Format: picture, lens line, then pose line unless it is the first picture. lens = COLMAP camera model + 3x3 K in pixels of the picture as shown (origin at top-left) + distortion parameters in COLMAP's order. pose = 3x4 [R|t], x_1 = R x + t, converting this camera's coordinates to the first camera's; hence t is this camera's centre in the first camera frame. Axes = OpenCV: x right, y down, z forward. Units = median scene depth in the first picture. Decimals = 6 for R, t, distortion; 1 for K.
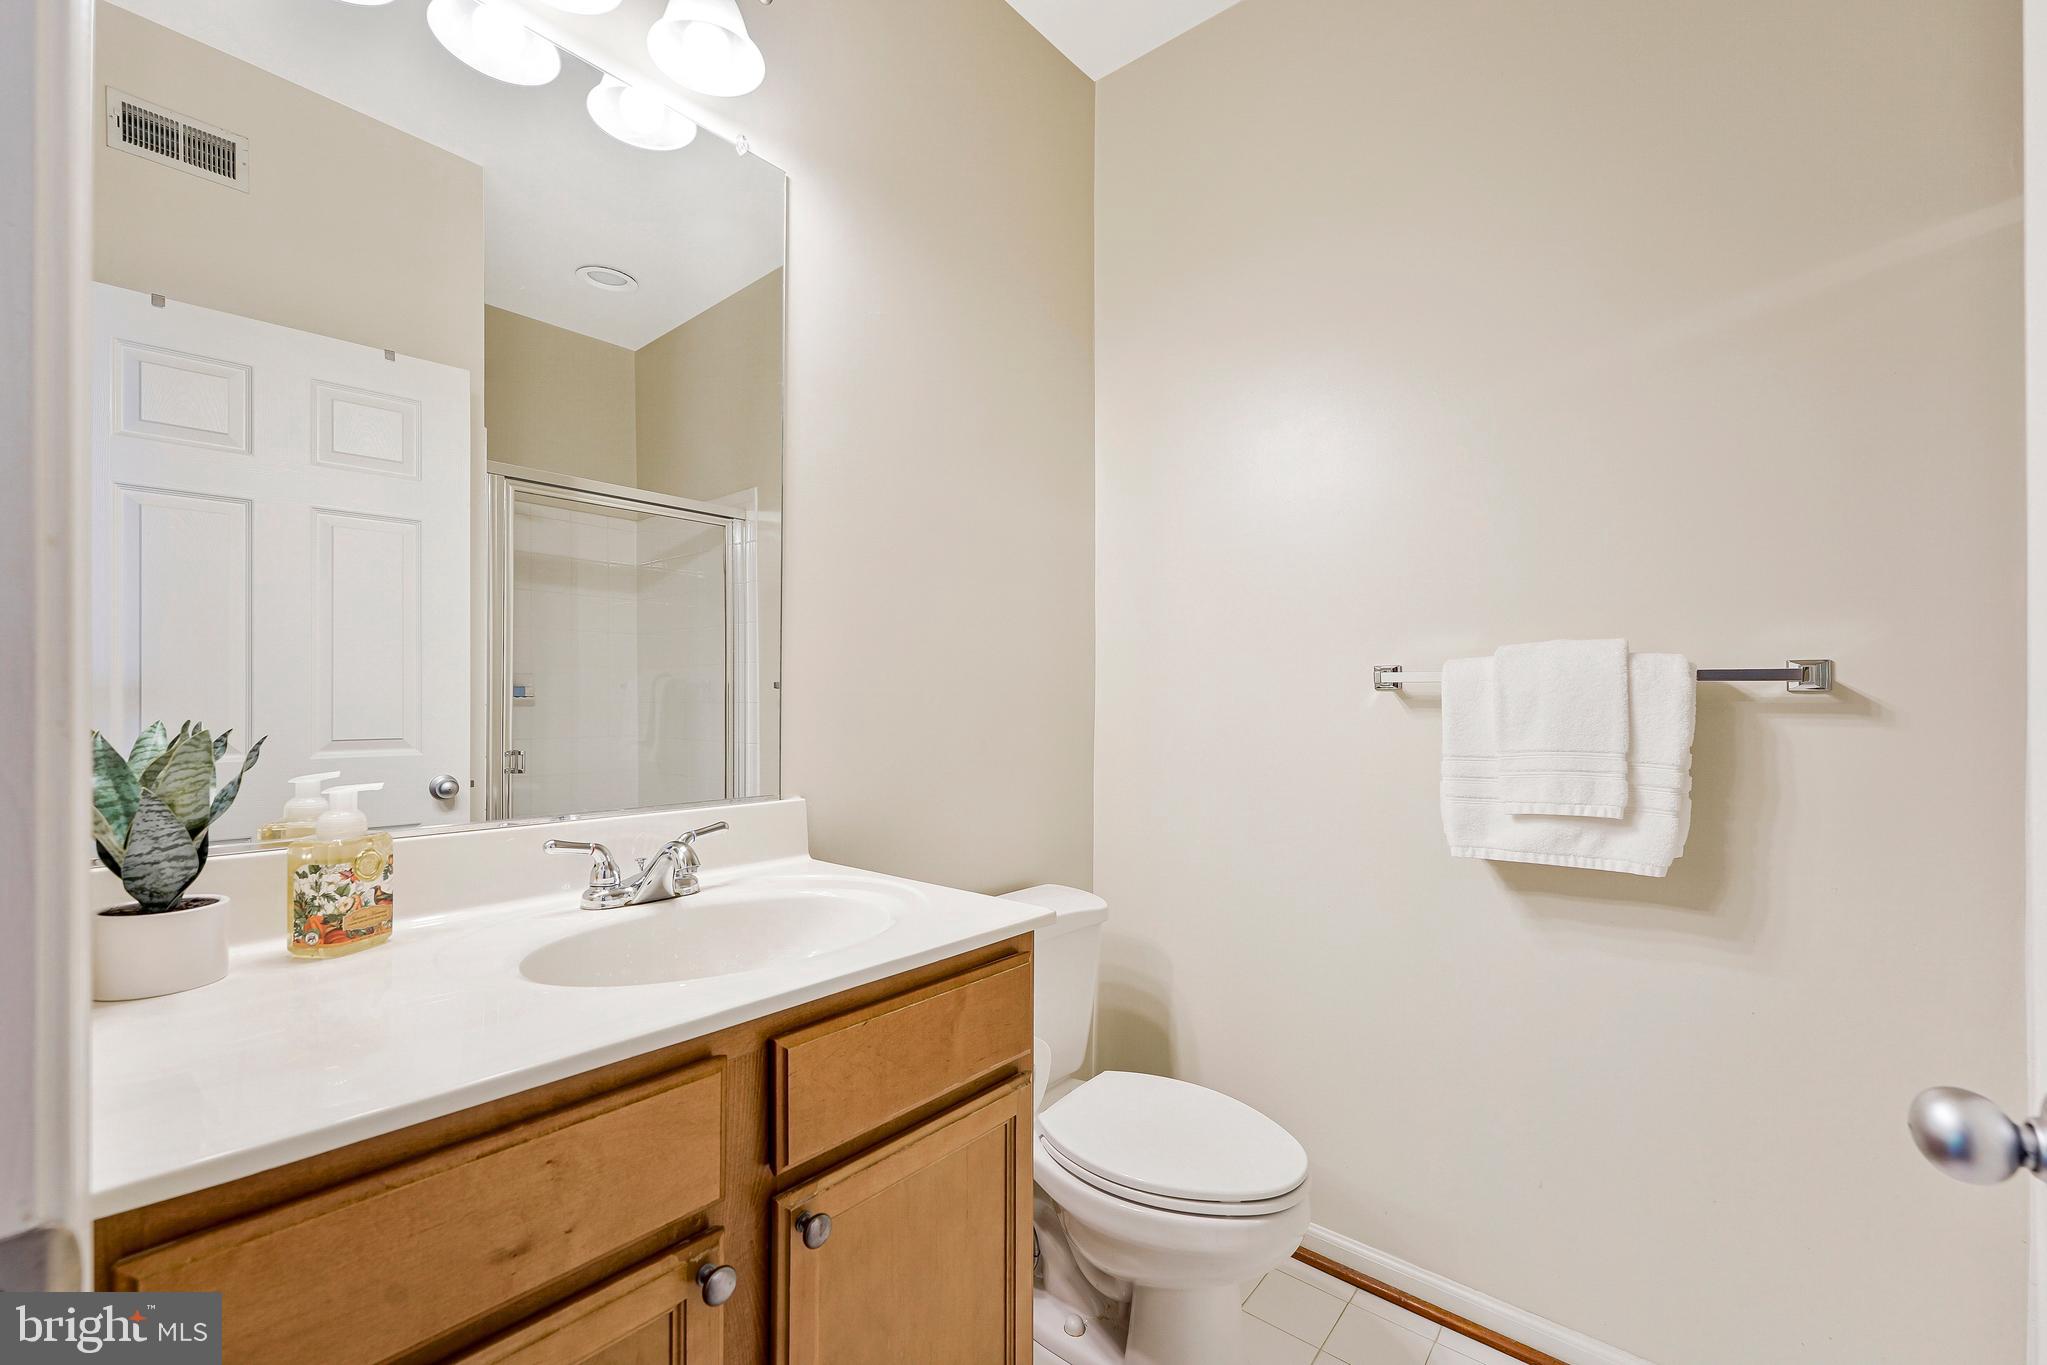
lens RADIAL K [[851.9, 0, 1025.0], [0, 851.9, 691.3], [0, 0, 1]] dist [-0.000716, 0.000116]
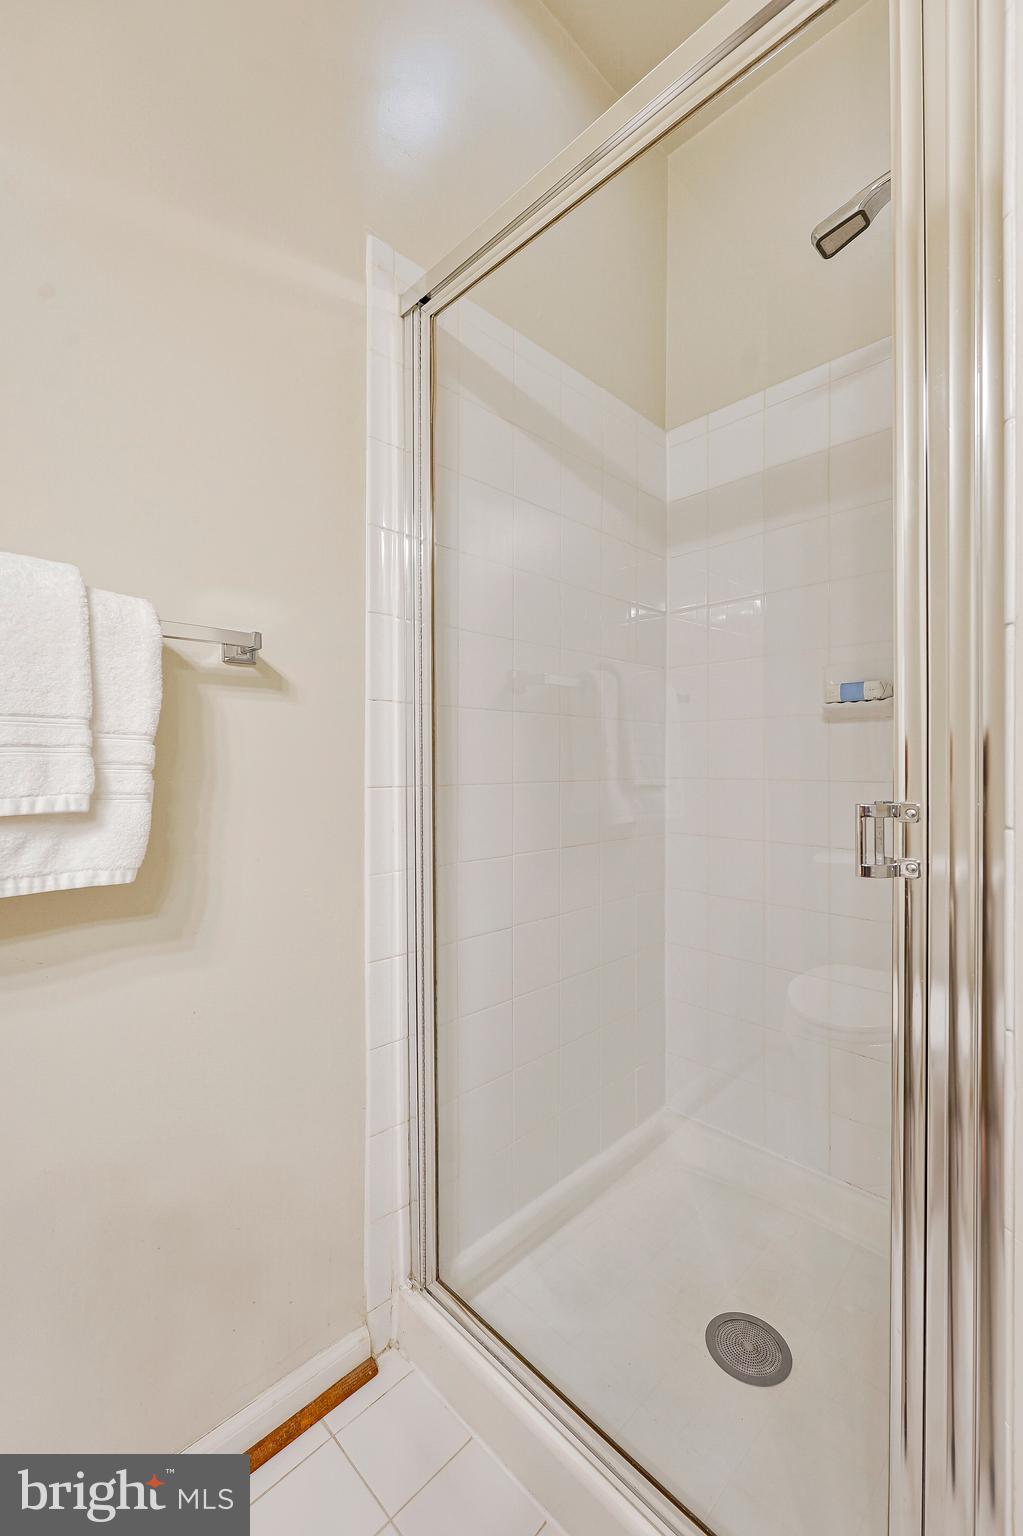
lens RADIAL K [[639.2, 0, 512.1], [0, 639.2, 764.1], [0, 0, 1]] dist [-0.000716, 0.000116]
pose [[0.066378, -0.005504, 0.997779, 0.195121], [-0.003796, 0.999976, 0.005769, 0.105939], [-0.997787, -0.004171, 0.066356, 0.610991]]
